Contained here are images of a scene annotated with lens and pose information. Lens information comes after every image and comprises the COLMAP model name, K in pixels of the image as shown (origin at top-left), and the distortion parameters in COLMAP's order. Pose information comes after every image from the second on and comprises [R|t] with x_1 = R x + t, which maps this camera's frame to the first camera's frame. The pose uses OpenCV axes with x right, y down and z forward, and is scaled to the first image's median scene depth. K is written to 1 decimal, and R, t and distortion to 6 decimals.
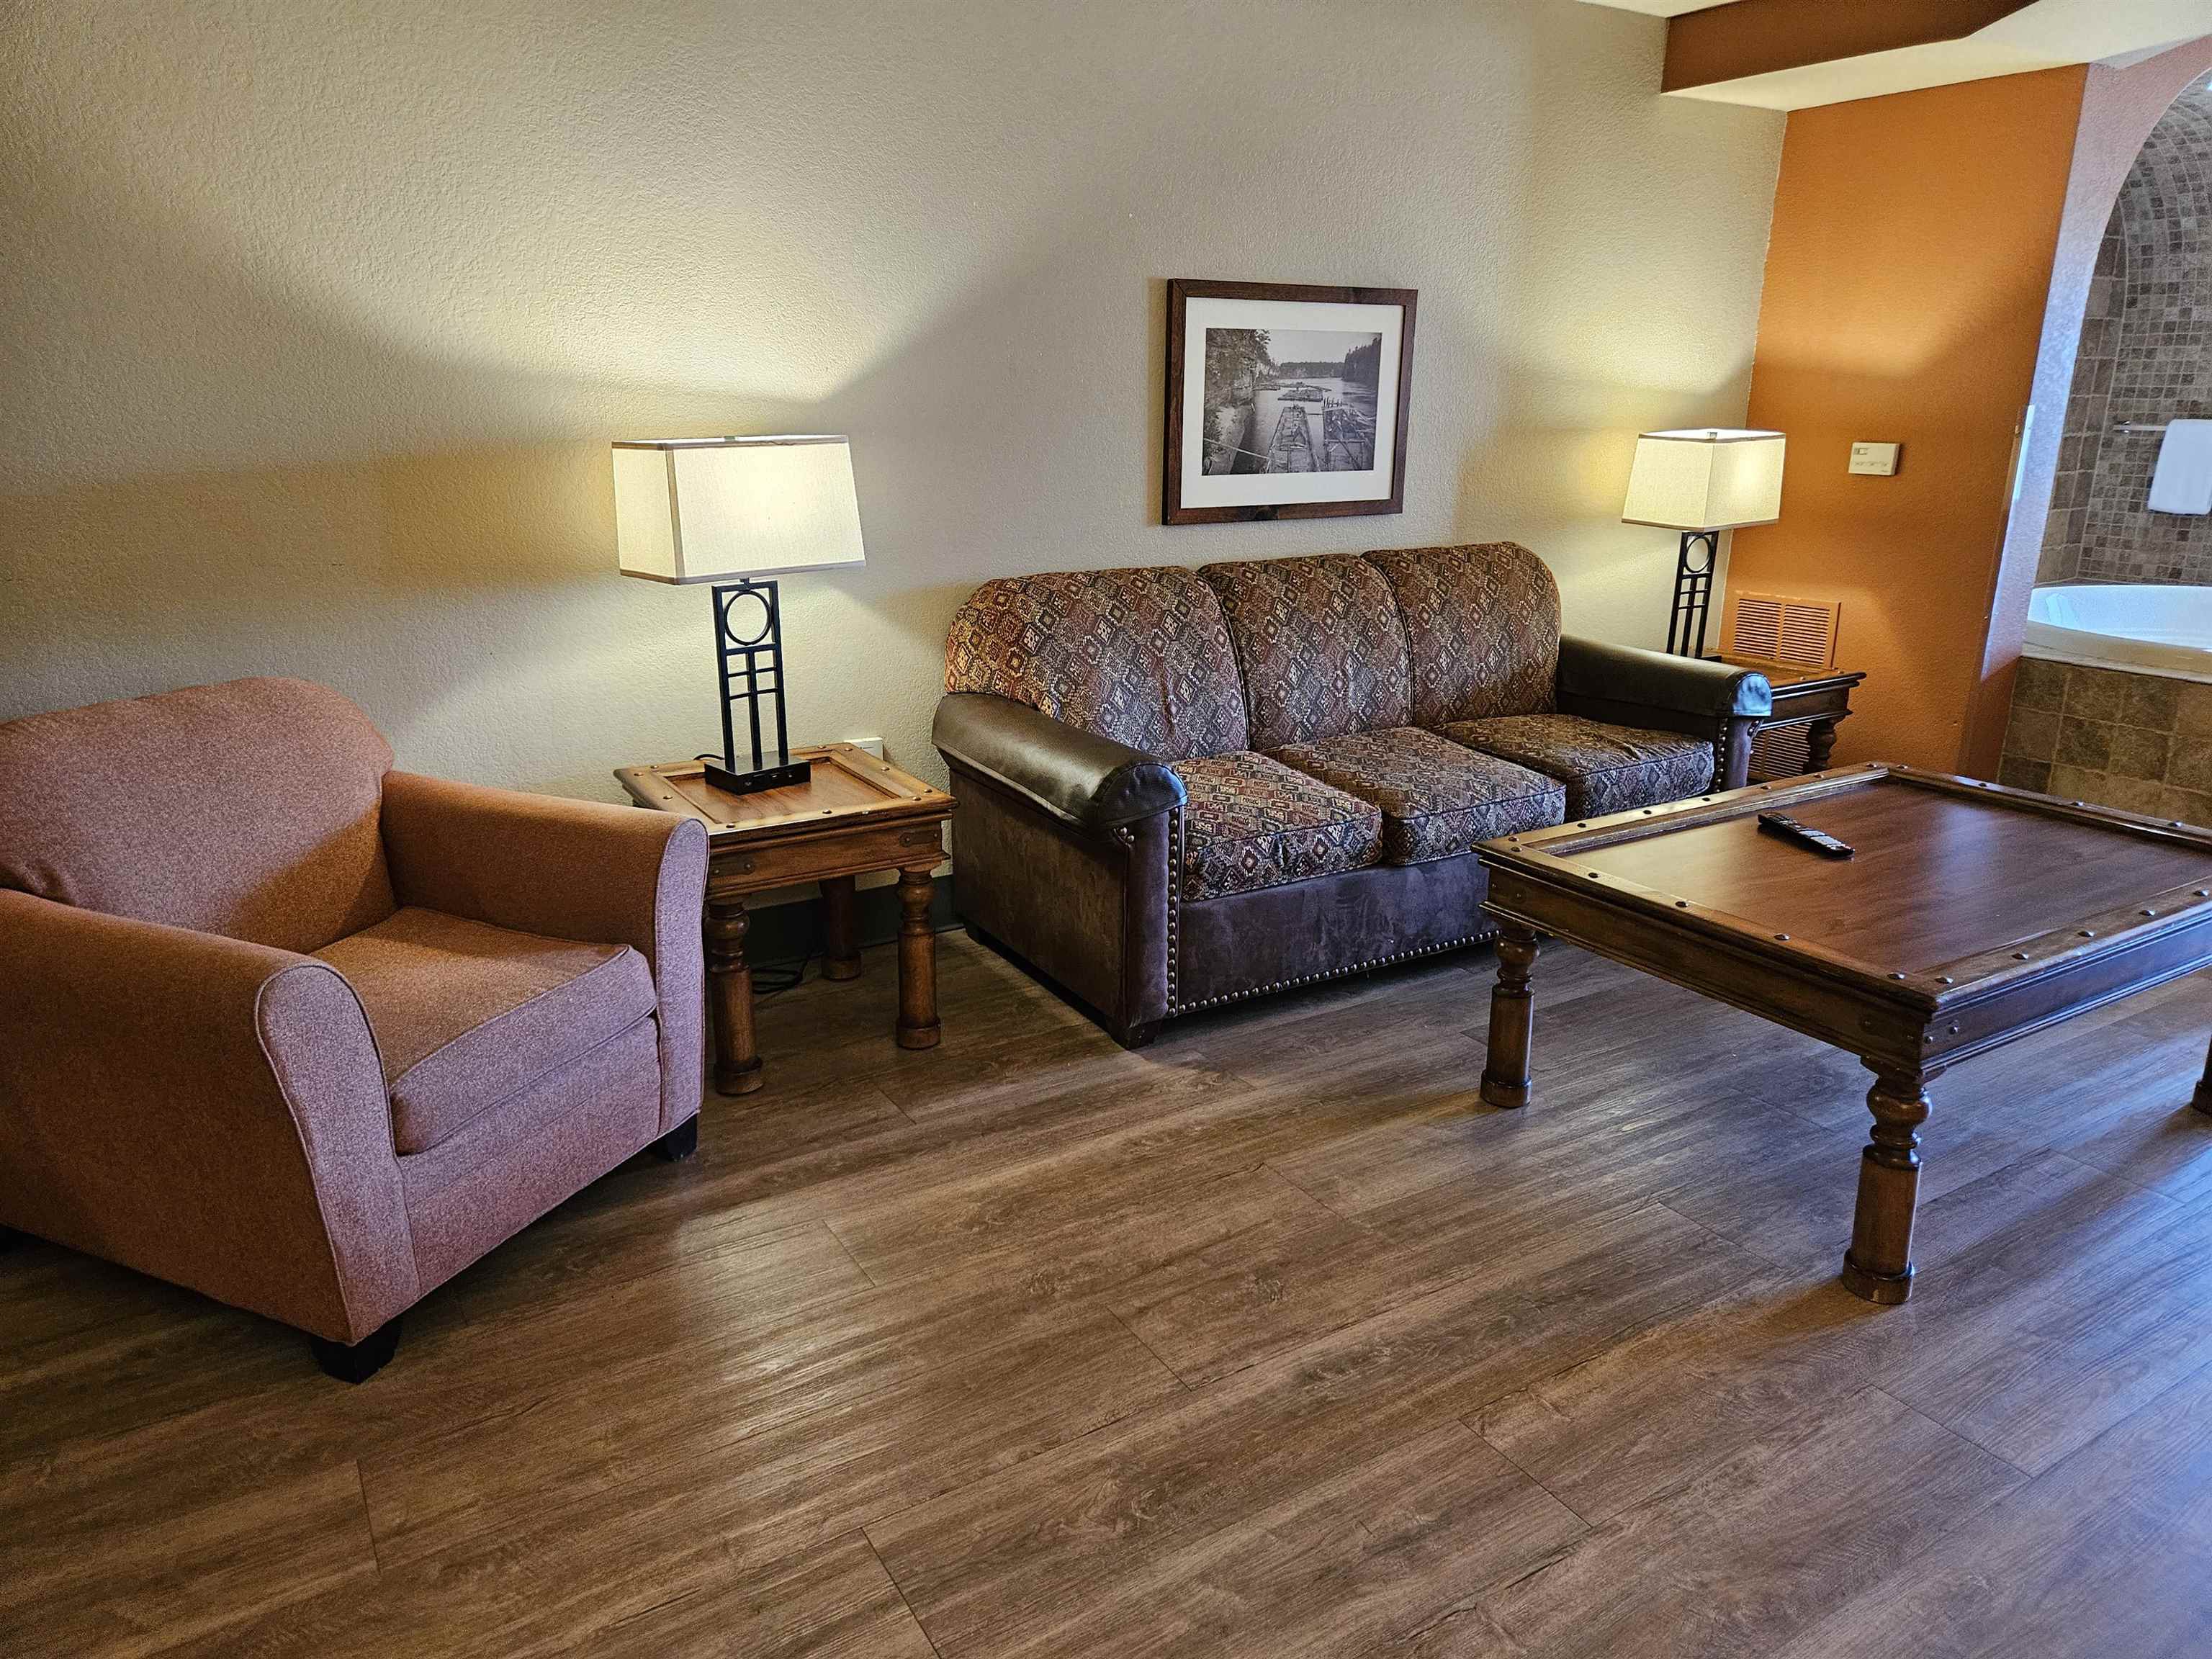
lens RADIAL K [[1465.4, 0, 1096.3], [0, 1465.4, 839.8], [0, 0, 1]] dist [0.070901, -0.057445]
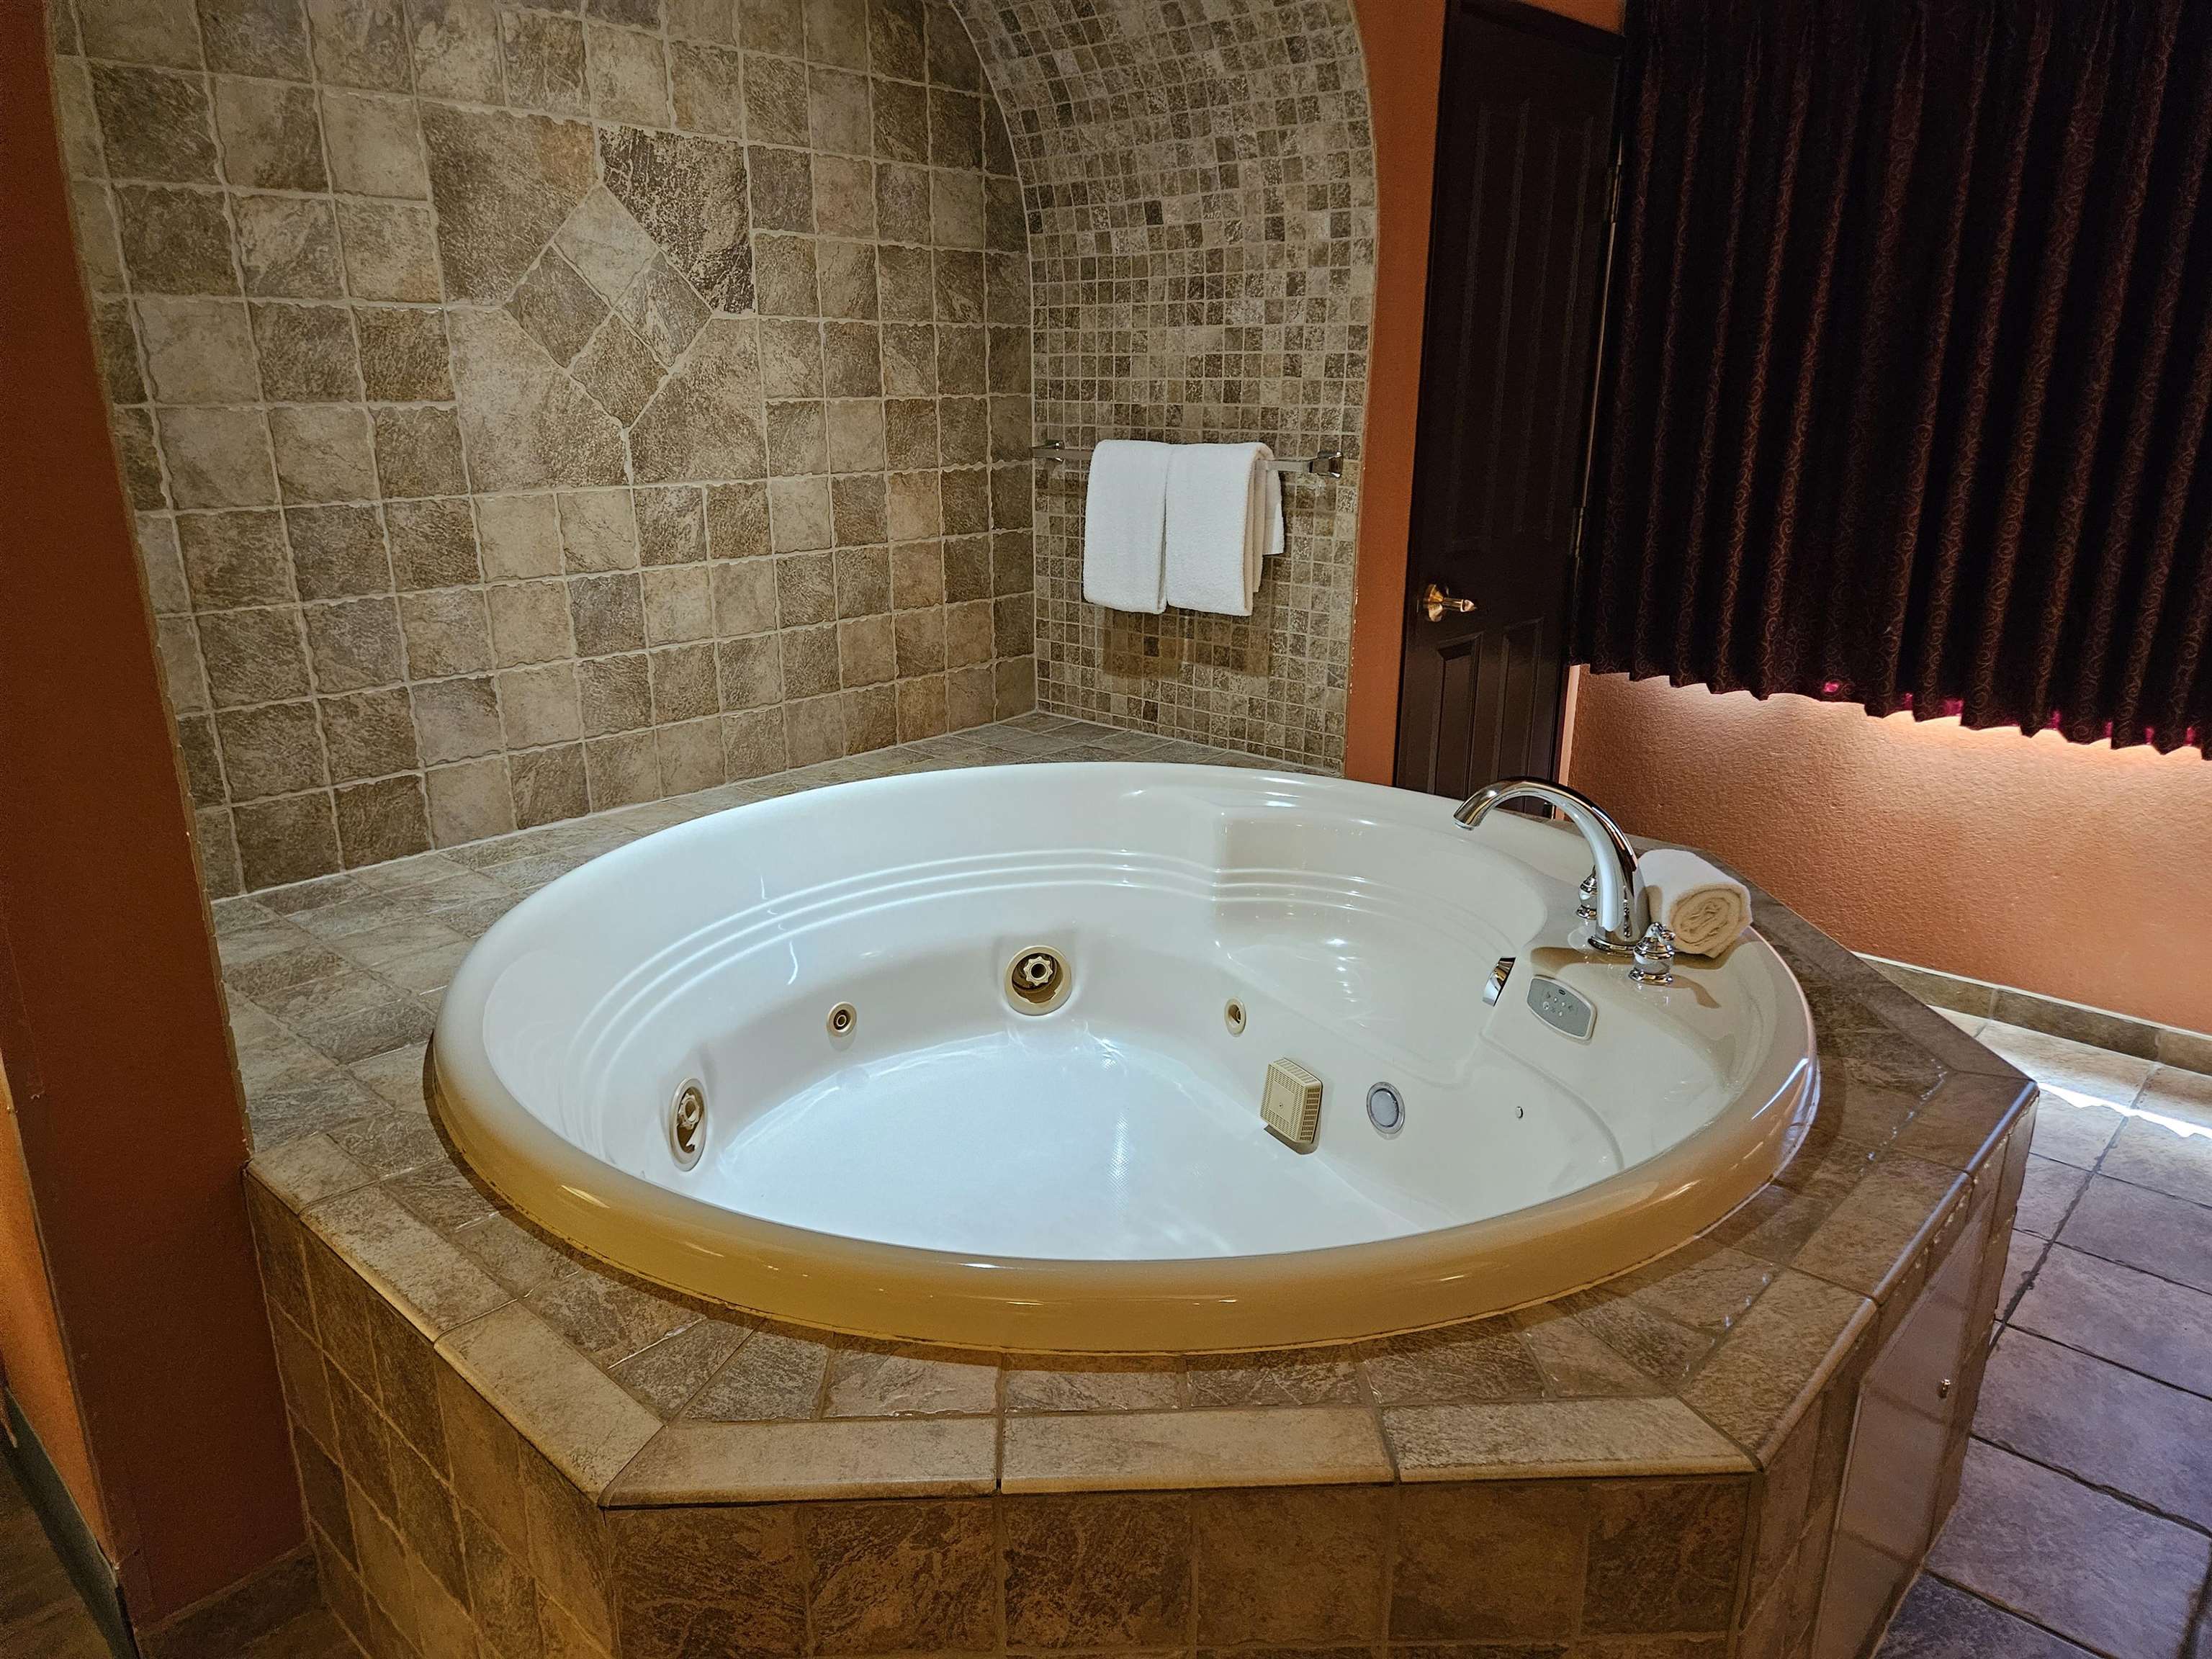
lens RADIAL K [[1475.3, 0, 1100.4], [0, 1475.3, 852.8], [0, 0, 1]] dist [0.082596, -0.078169]
pose [[0.956626, -0.095574, 0.275194, 0.813010], [0.089154, 0.995375, 0.035774, -0.219064], [-0.277341, -0.009688, 0.960723, 0.696047]]
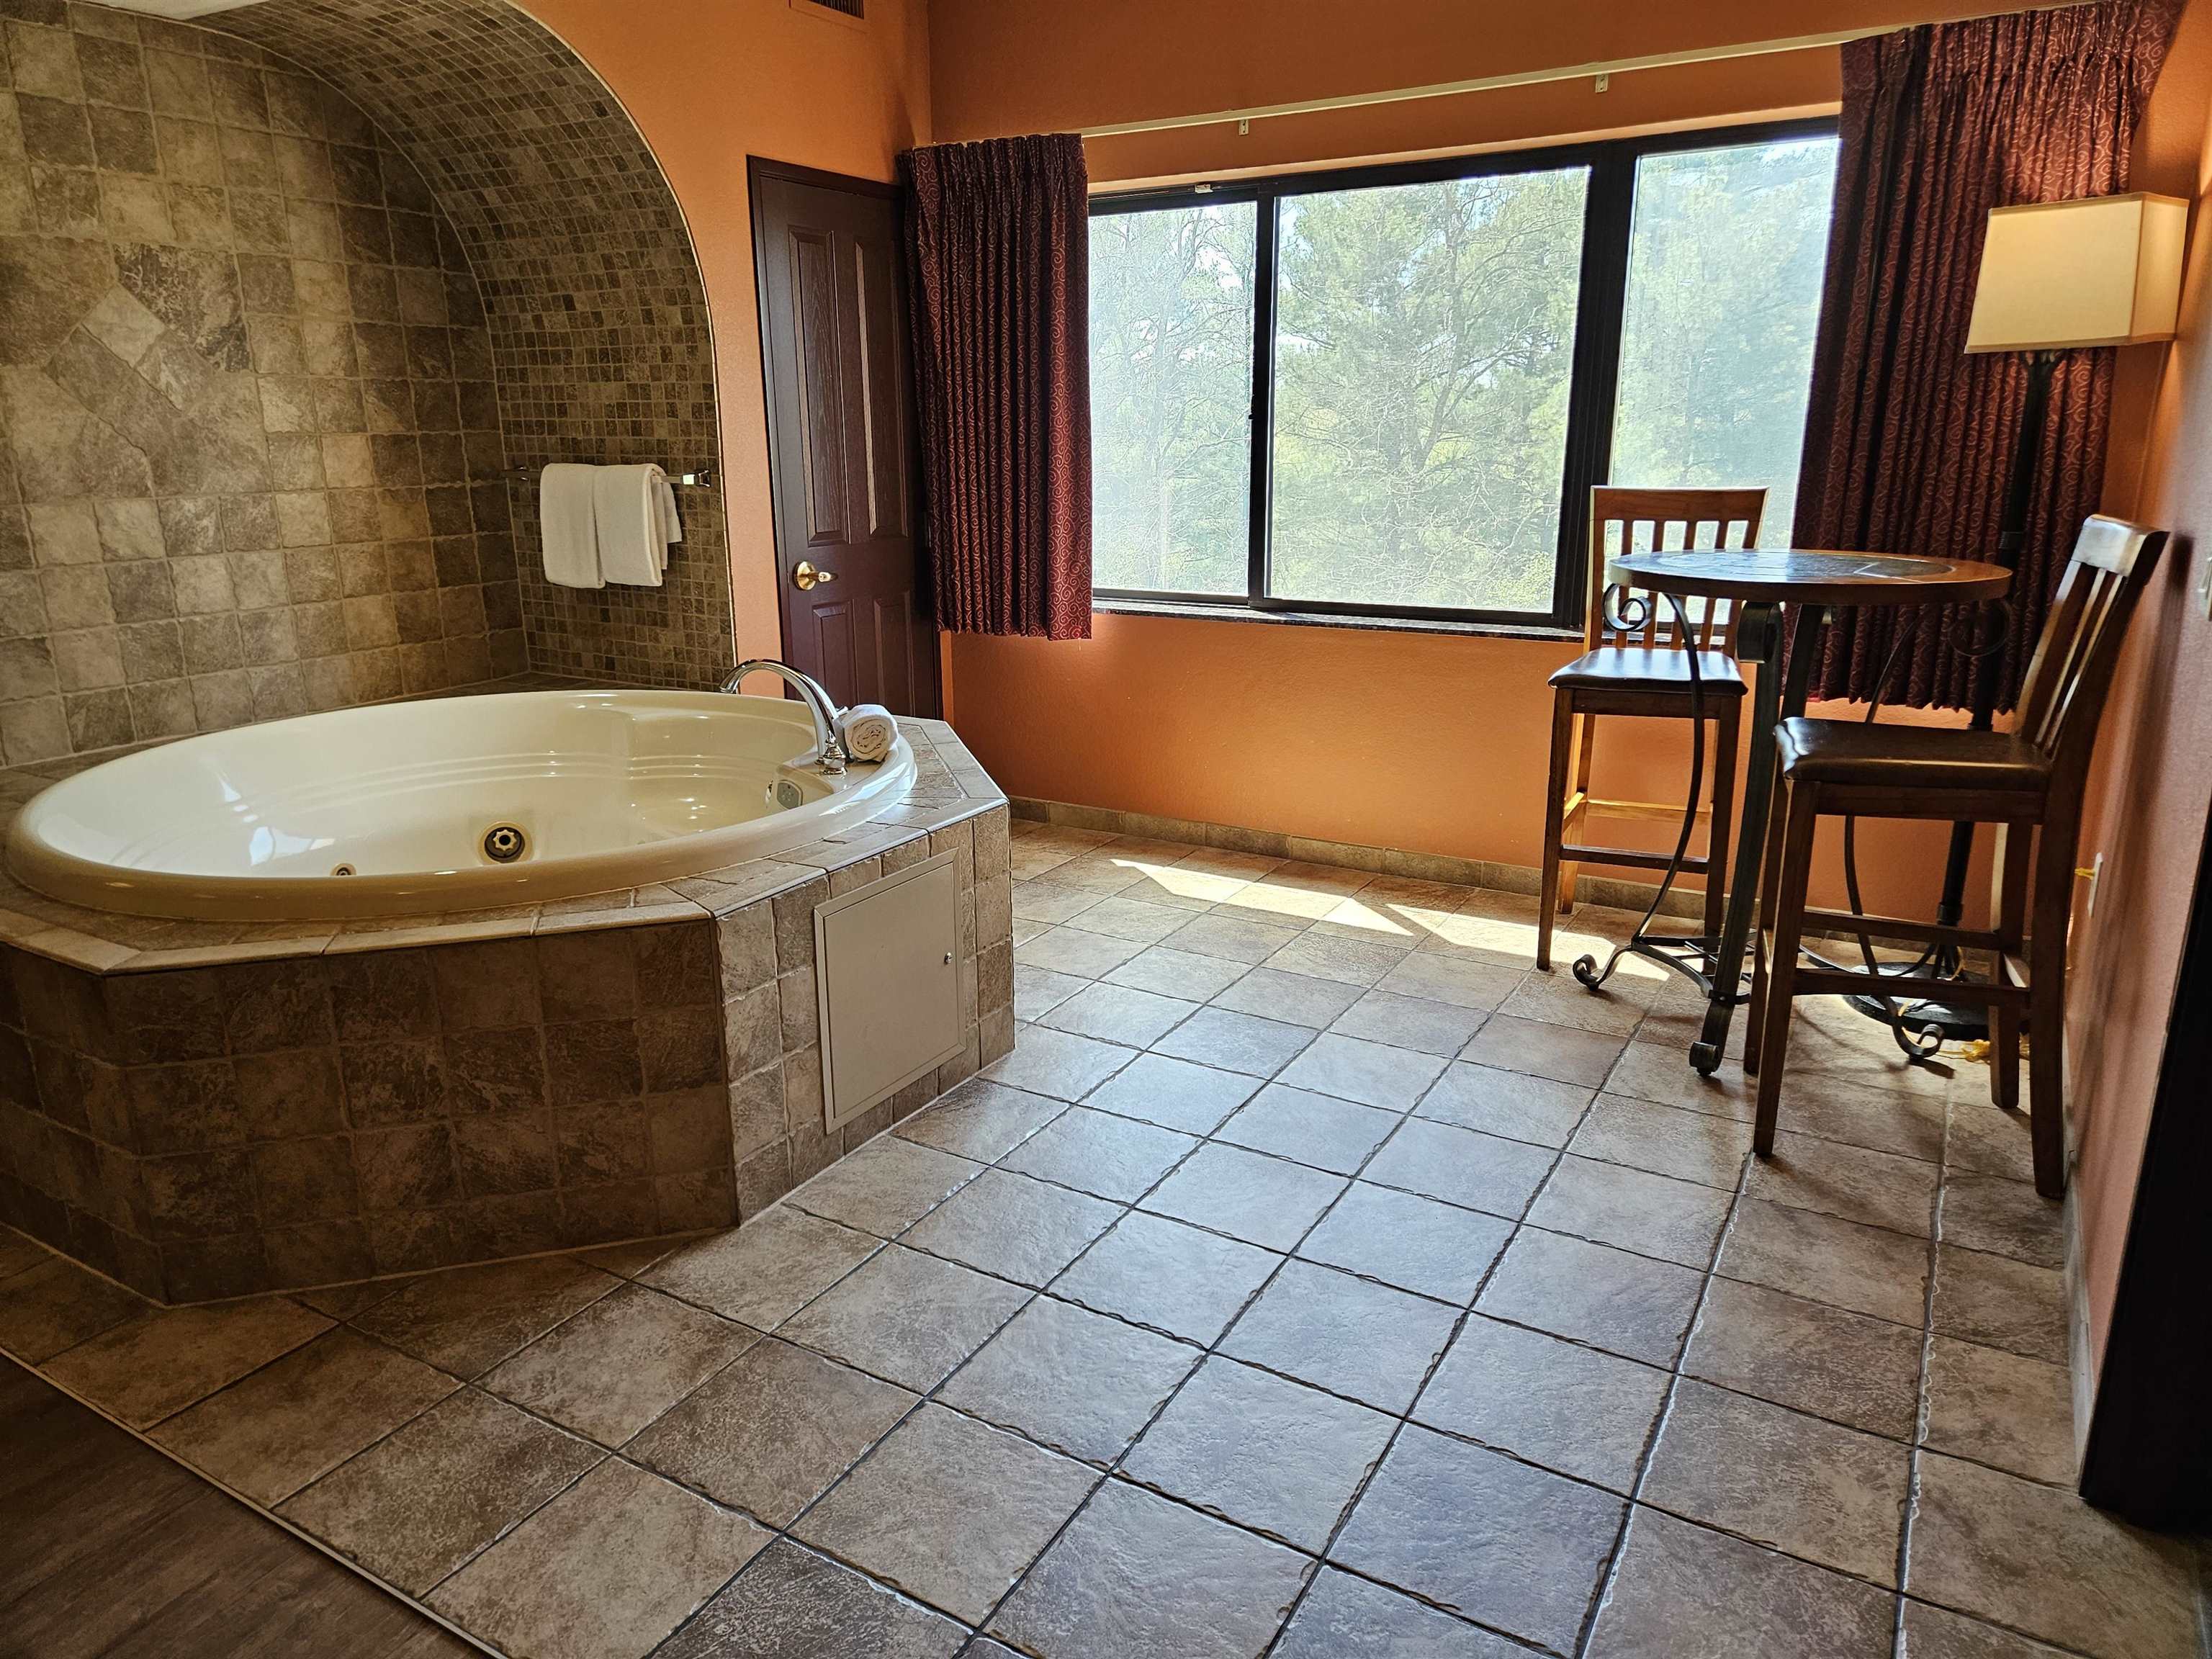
lens RADIAL K [[1465.4, 0, 1096.3], [0, 1465.4, 839.8], [0, 0, 1]] dist [0.070901, -0.057445]
pose [[0.874222, -0.145647, 0.463167, 0.862199], [0.151283, 0.988169, 0.025193, -0.104663], [-0.461357, 0.048045, 0.885913, 0.326881]]
